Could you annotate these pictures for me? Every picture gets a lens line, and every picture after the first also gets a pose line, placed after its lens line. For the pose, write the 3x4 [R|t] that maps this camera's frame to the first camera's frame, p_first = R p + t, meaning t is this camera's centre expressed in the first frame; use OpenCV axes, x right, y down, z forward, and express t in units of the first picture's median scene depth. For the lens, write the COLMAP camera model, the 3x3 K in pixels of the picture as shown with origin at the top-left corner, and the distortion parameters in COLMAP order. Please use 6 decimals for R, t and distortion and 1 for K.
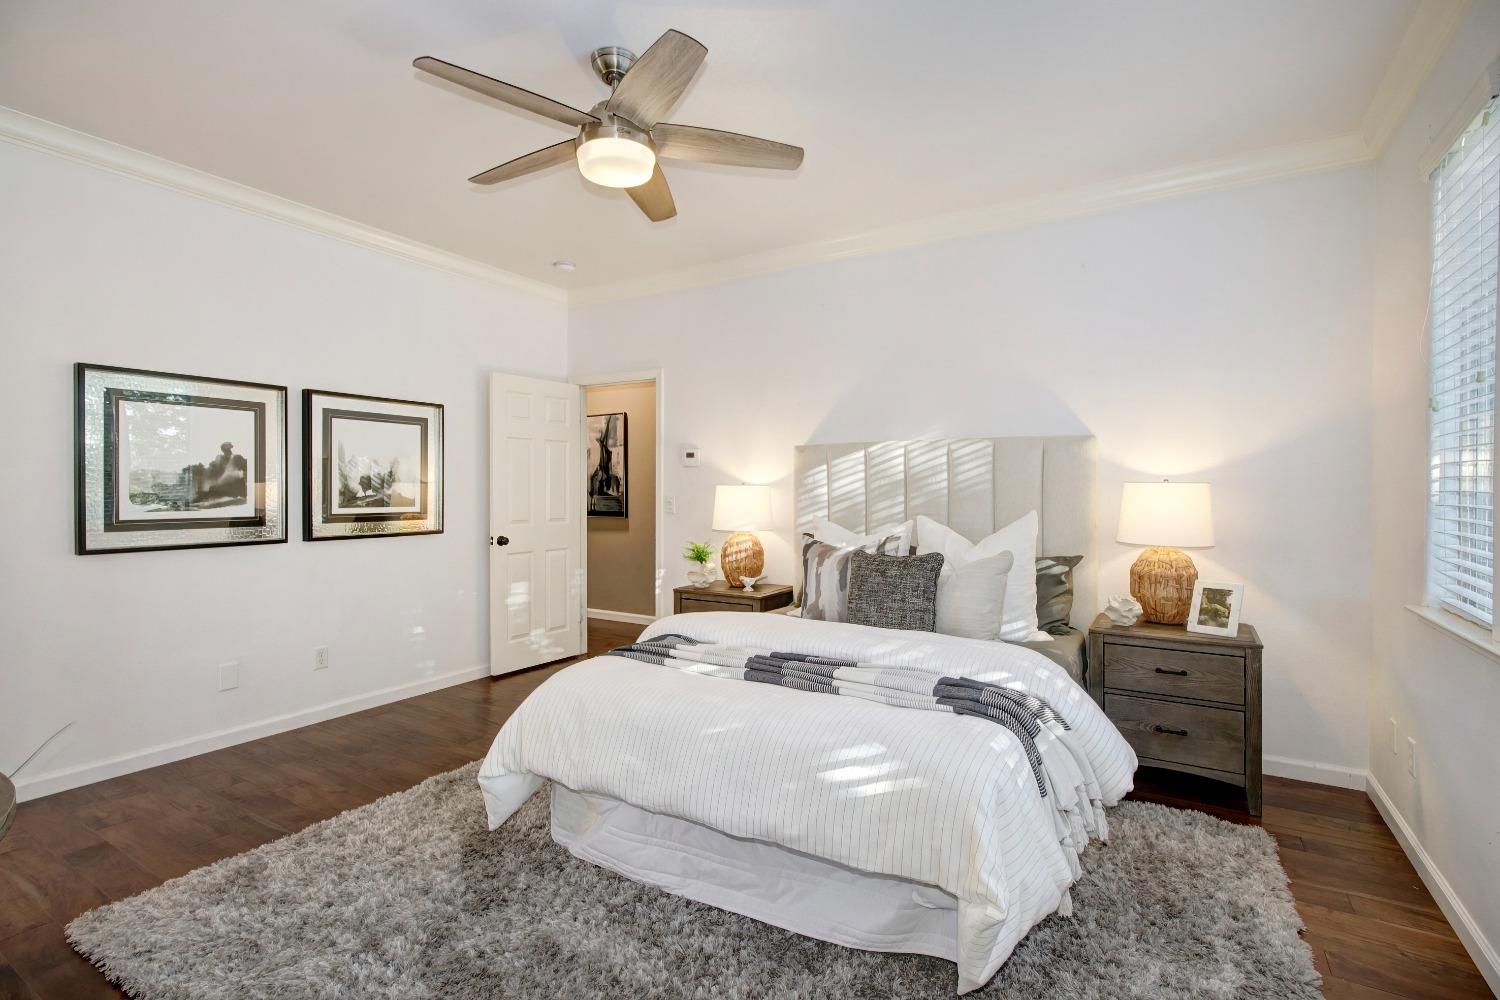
lens RADIAL K [[704.4, 0, 745.9], [0, 704.4, 492.1], [0, 0, 1]] dist [0.002420, -0.000822]
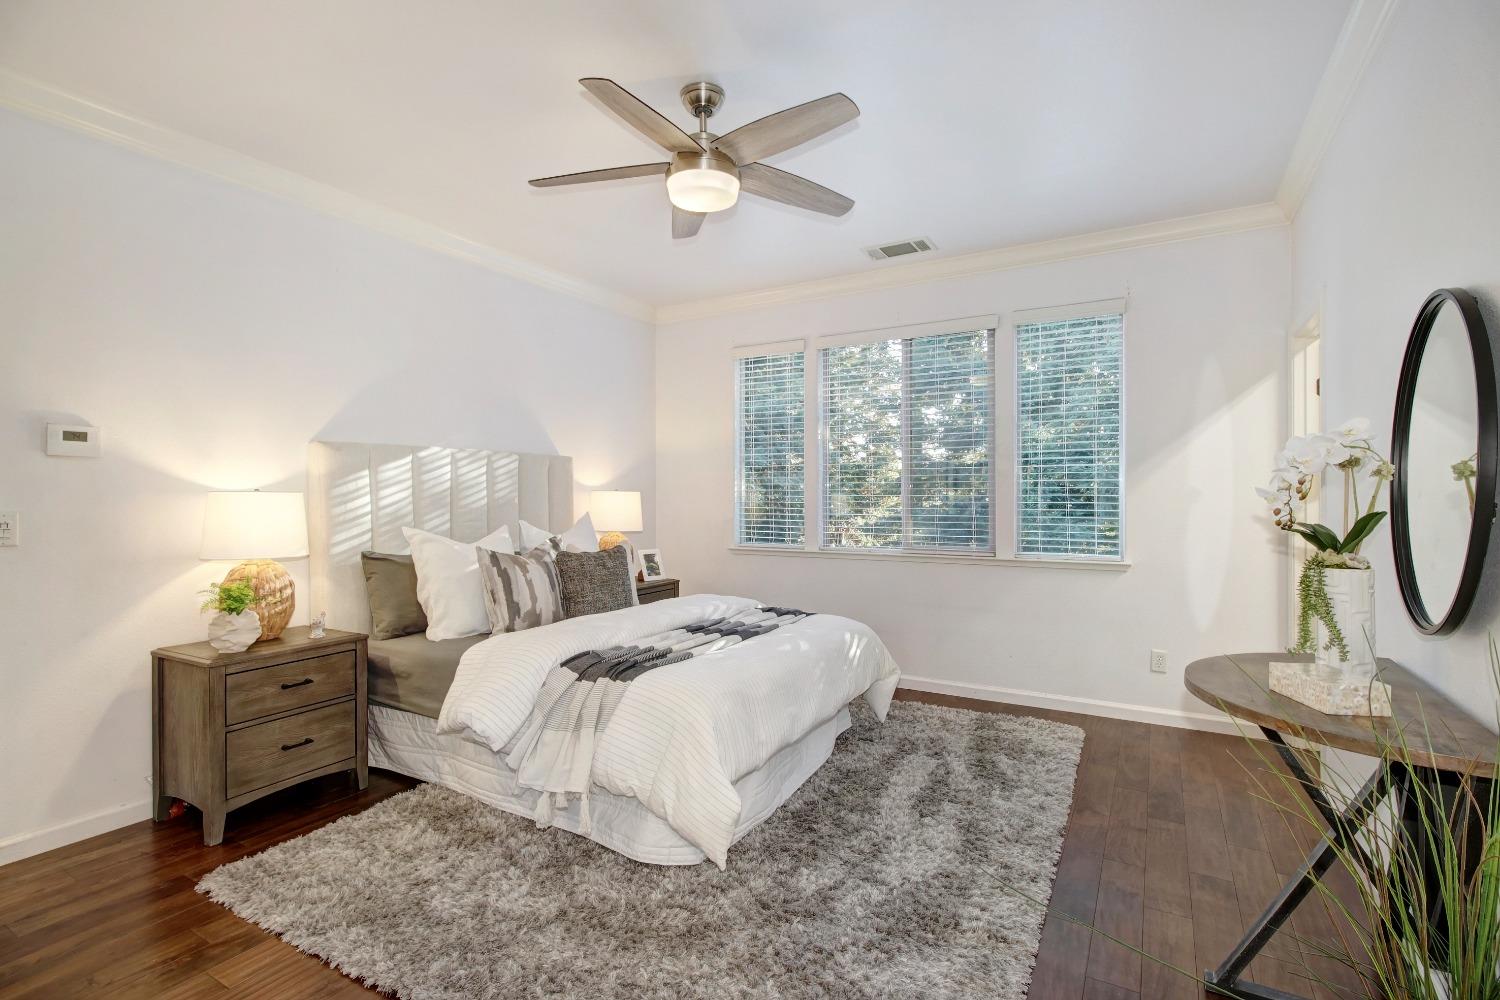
lens RADIAL K [[704.4, 0, 745.3], [0, 704.4, 498.1], [0, 0, 1]] dist [0.002420, -0.000822]
pose [[-0.057764, -0.002702, 0.998327, -0.783061], [0.009210, 0.999952, 0.003239, -0.002967], [-0.998288, 0.009381, -0.057736, 0.635896]]
